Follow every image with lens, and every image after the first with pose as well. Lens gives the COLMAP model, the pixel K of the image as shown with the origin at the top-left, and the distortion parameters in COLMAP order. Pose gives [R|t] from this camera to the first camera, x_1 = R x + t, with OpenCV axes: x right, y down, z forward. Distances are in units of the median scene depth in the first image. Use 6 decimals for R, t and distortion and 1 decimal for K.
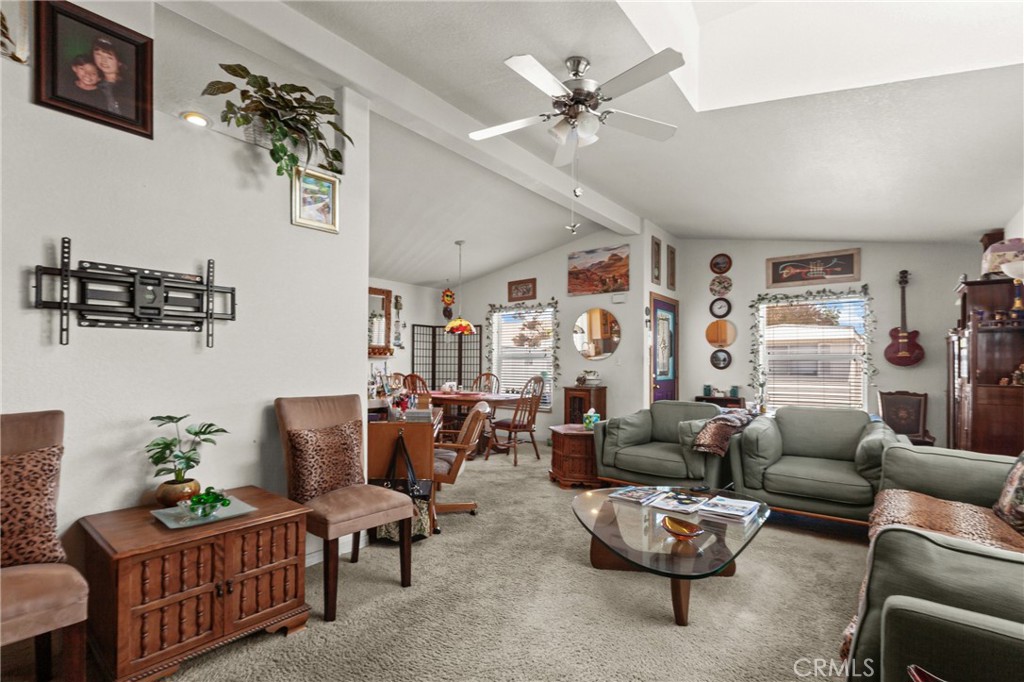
lens RADIAL K [[464.4, 0, 512.5], [0, 464.4, 363.7], [0, 0, 1]] dist [-0.000397, -0.000054]
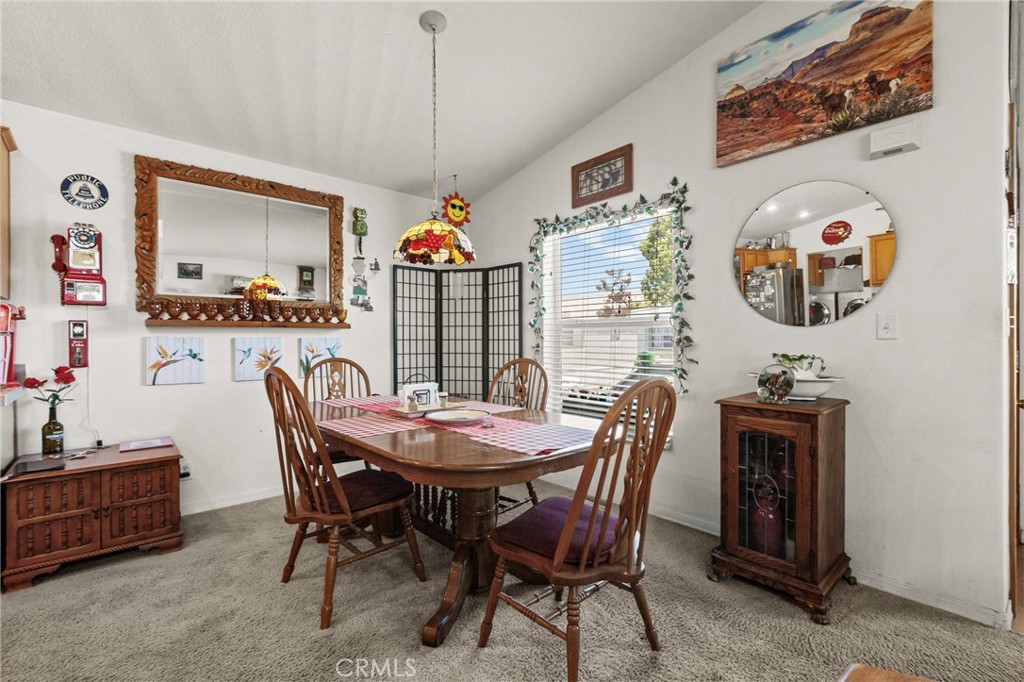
lens RADIAL K [[466.1, 0, 516.7], [0, 466.1, 341.3], [0, 0, 1]] dist [-0.001297, -0.000257]
pose [[0.985047, -0.006866, -0.172147, 0.016785], [0.007650, 0.999963, 0.003890, 0.001748], [0.172114, -0.005149, 0.985064, 0.531895]]
